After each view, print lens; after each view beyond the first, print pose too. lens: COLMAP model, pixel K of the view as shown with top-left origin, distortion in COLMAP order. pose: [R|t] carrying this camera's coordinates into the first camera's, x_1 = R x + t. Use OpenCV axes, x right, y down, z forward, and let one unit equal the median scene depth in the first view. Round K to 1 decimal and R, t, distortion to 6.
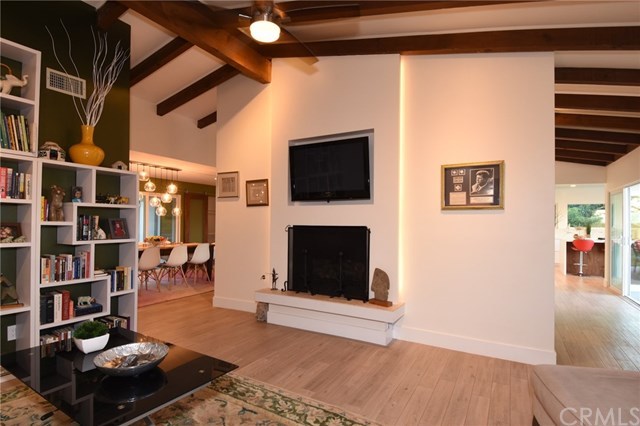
lens RADIAL K [[338.3, 0, 320.9], [0, 338.3, 220.5], [0, 0, 1]] dist [0.040112, -0.050117]
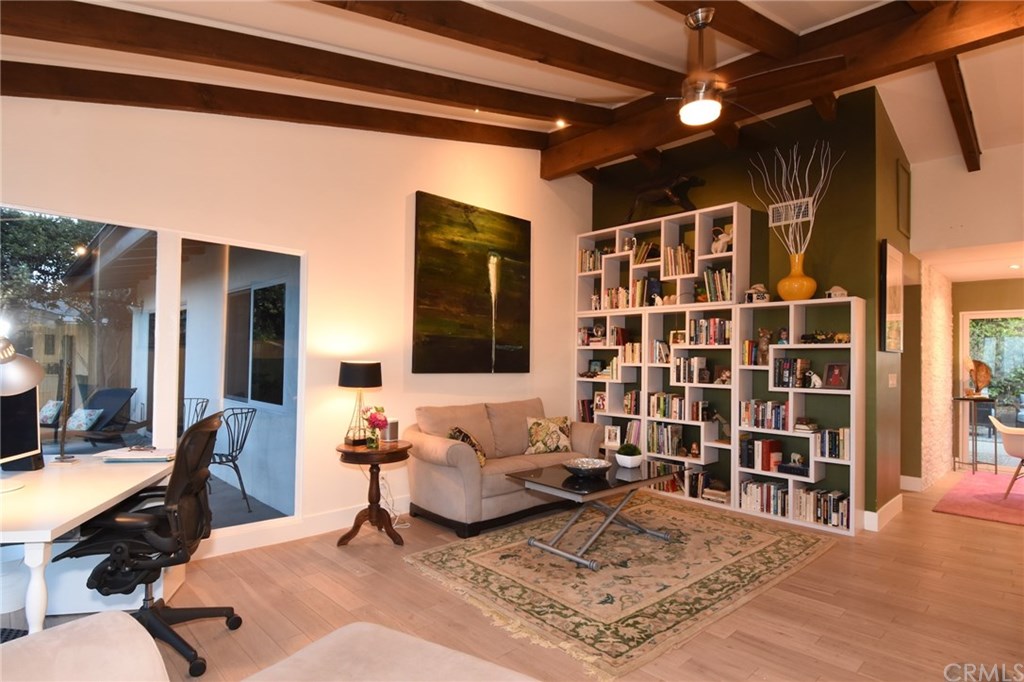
lens RADIAL K [[528.5, 0, 511.0], [0, 528.5, 353.3], [0, 0, 1]] dist [0.041341, -0.045584]
pose [[-0.293506, -0.024608, -0.955641, 0.893526], [-0.009887, 0.999693, -0.022705, 0.009356], [0.955906, 0.002784, -0.293659, 0.782477]]
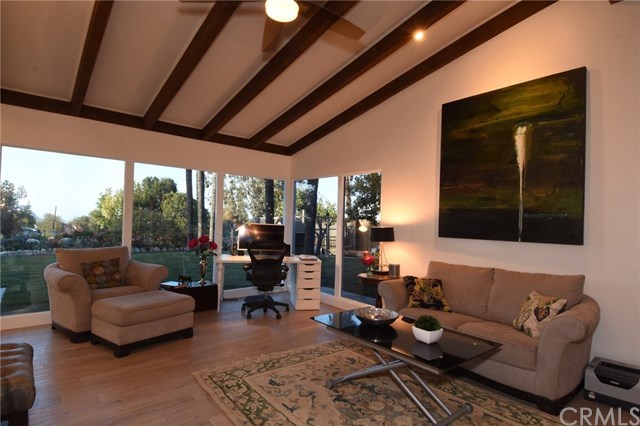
lens RADIAL K [[330.3, 0, 319.3], [0, 330.3, 220.7], [0, 0, 1]] dist [0.041341, -0.045584]
pose [[-0.944244, -0.031344, 0.327751, -0.465546], [-0.037242, 0.999237, -0.011732, 0.003527], [-0.327133, -0.023284, -0.944691, 1.472810]]
